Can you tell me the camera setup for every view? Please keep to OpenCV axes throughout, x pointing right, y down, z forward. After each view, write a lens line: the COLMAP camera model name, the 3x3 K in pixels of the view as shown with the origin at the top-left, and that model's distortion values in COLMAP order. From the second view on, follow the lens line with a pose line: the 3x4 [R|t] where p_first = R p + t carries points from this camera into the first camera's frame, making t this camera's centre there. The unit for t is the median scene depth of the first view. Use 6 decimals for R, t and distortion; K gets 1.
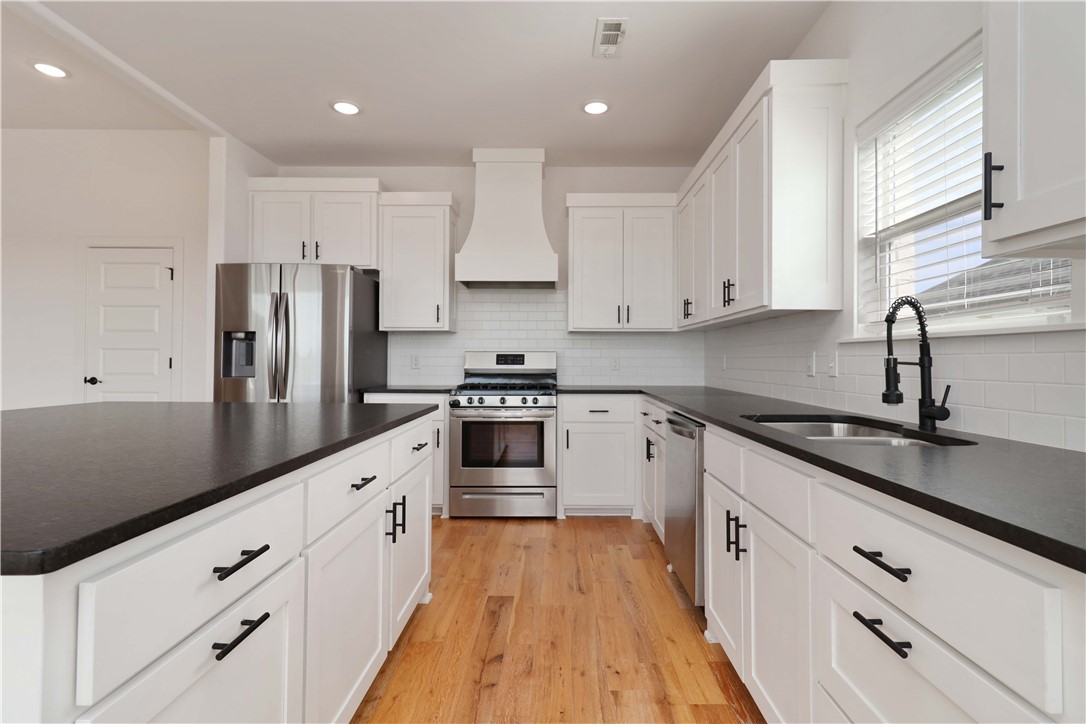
lens RADIAL K [[516.9, 0, 559.7], [0, 516.9, 352.1], [0, 0, 1]] dist [0.004467, 0.000381]
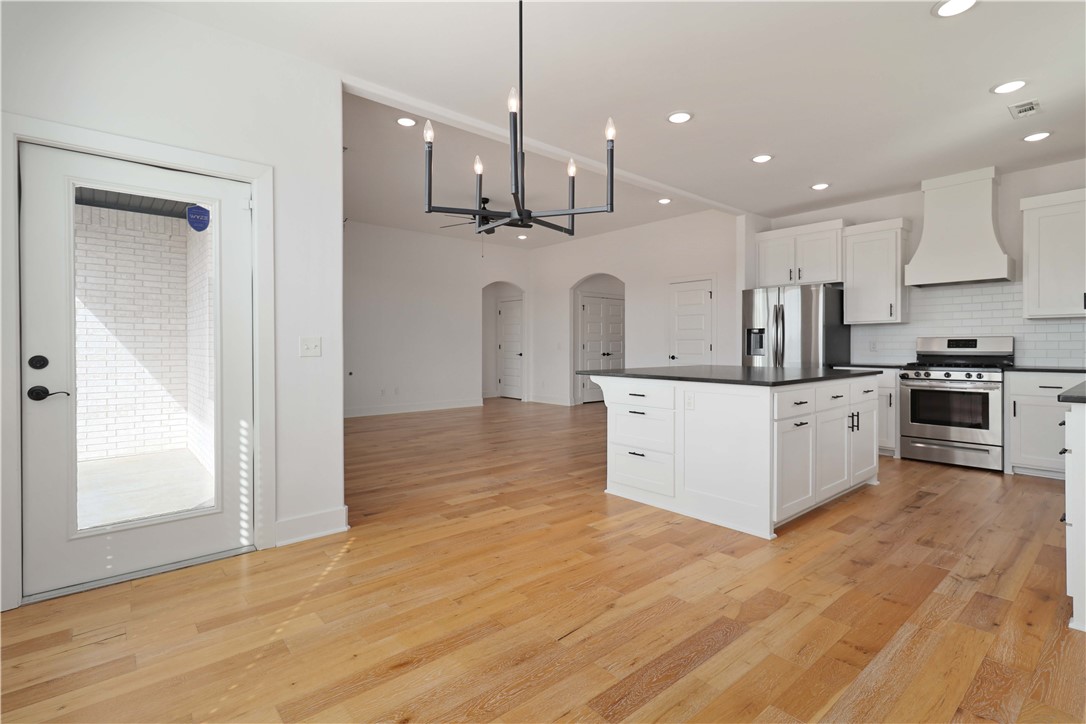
lens RADIAL K [[523.1, 0, 549.8], [0, 523.1, 348.0], [0, 0, 1]] dist [0.014199, -0.000001]
pose [[0.661841, -0.002508, -0.749640, 0.222524], [0.017805, 0.999765, 0.012376, -0.009129], [0.749432, -0.021538, 0.661730, -0.631771]]
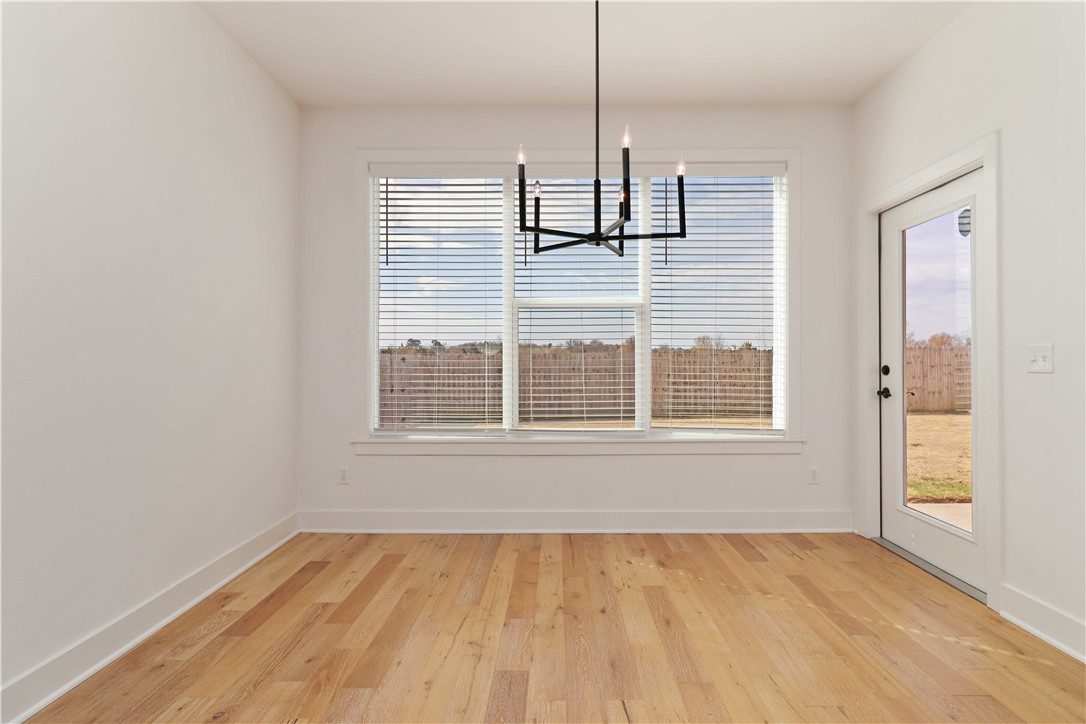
lens RADIAL K [[529.1, 0, 557.0], [0, 529.1, 361.0], [0, 0, 1]] dist [0.002317, 0.000425]
pose [[-0.999972, -0.003125, -0.006824, -0.119246], [-0.002988, 0.999796, -0.019959, 0.008472], [0.006885, -0.019938, -0.999778, 0.207166]]
